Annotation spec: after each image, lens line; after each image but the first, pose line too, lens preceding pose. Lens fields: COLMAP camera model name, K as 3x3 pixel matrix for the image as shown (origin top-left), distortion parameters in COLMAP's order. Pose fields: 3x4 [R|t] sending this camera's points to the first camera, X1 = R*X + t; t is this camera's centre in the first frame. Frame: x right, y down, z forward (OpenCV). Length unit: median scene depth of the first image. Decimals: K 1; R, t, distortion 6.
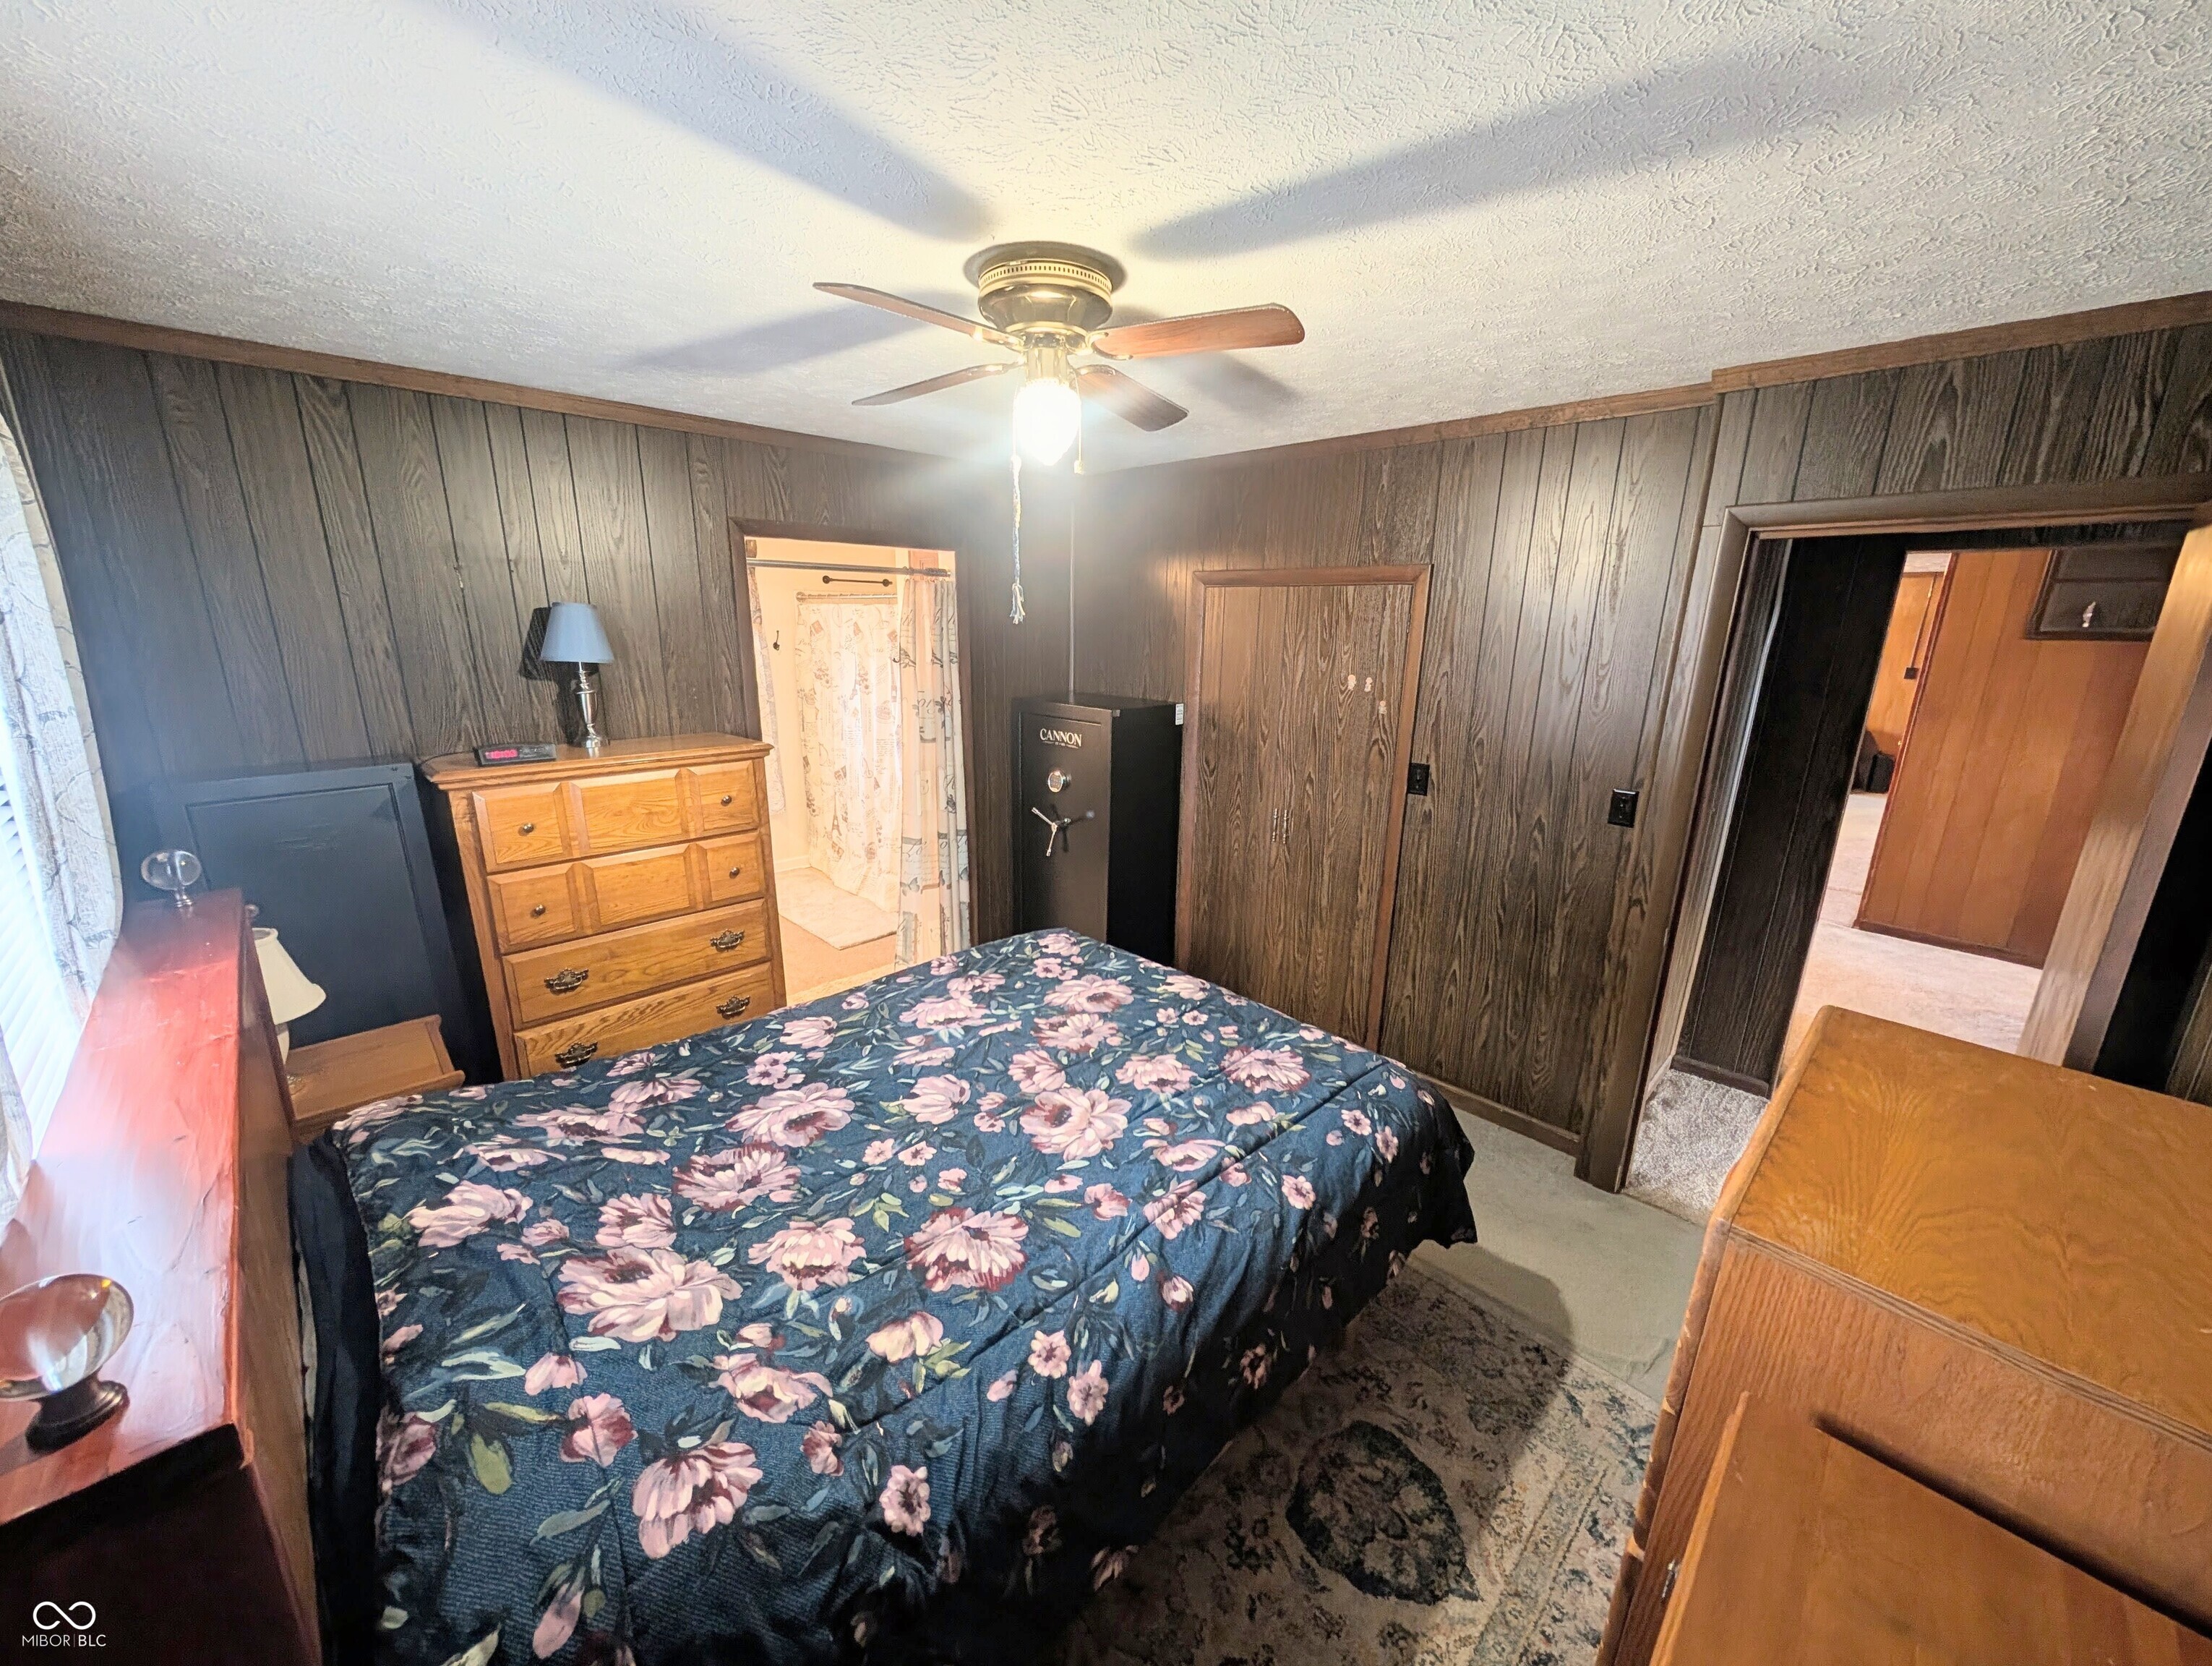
lens RADIAL K [[838.4, 0, 1099.3], [0, 838.4, 829.5], [0, 0, 1]] dist [-0.002102, 0.000863]
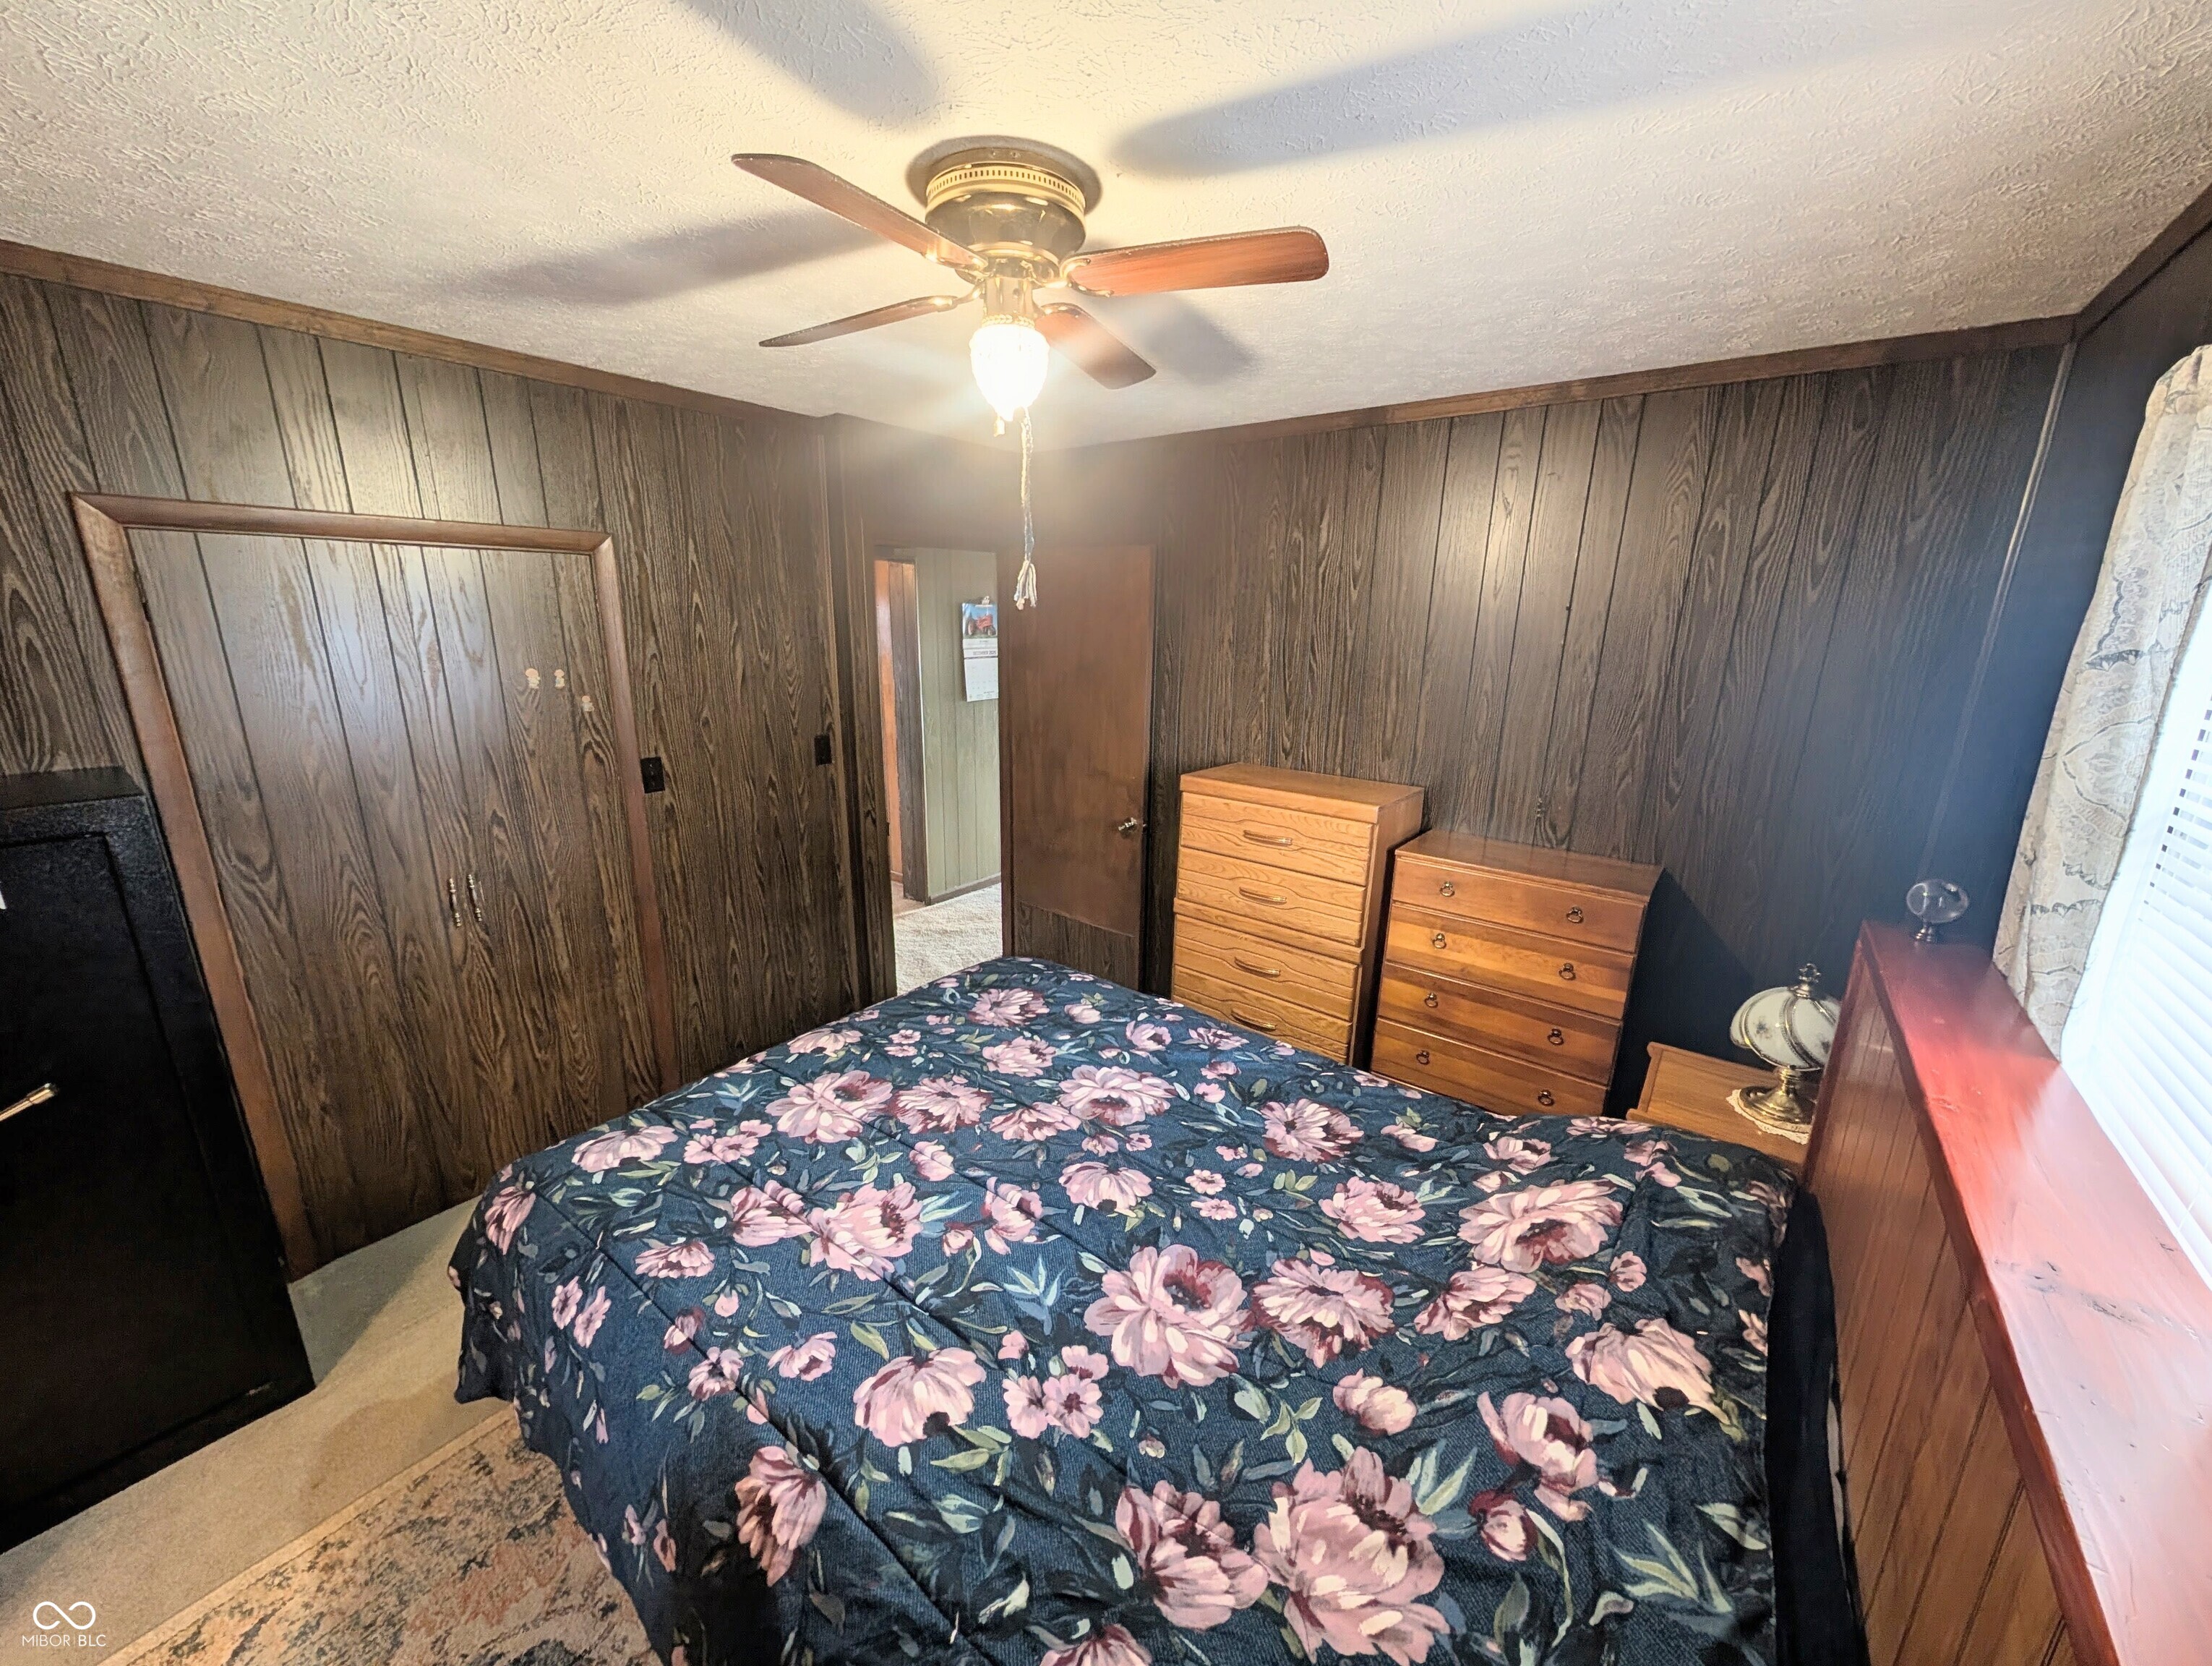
lens RADIAL K [[838.4, 0, 1094.0], [0, 838.4, 840.4], [0, 0, 1]] dist [-0.002102, 0.000863]
pose [[-0.130286, -0.279660, 0.951218, -0.783179], [0.231739, 0.924232, 0.303467, -0.221779], [-0.964014, 0.259972, -0.055607, 0.852609]]
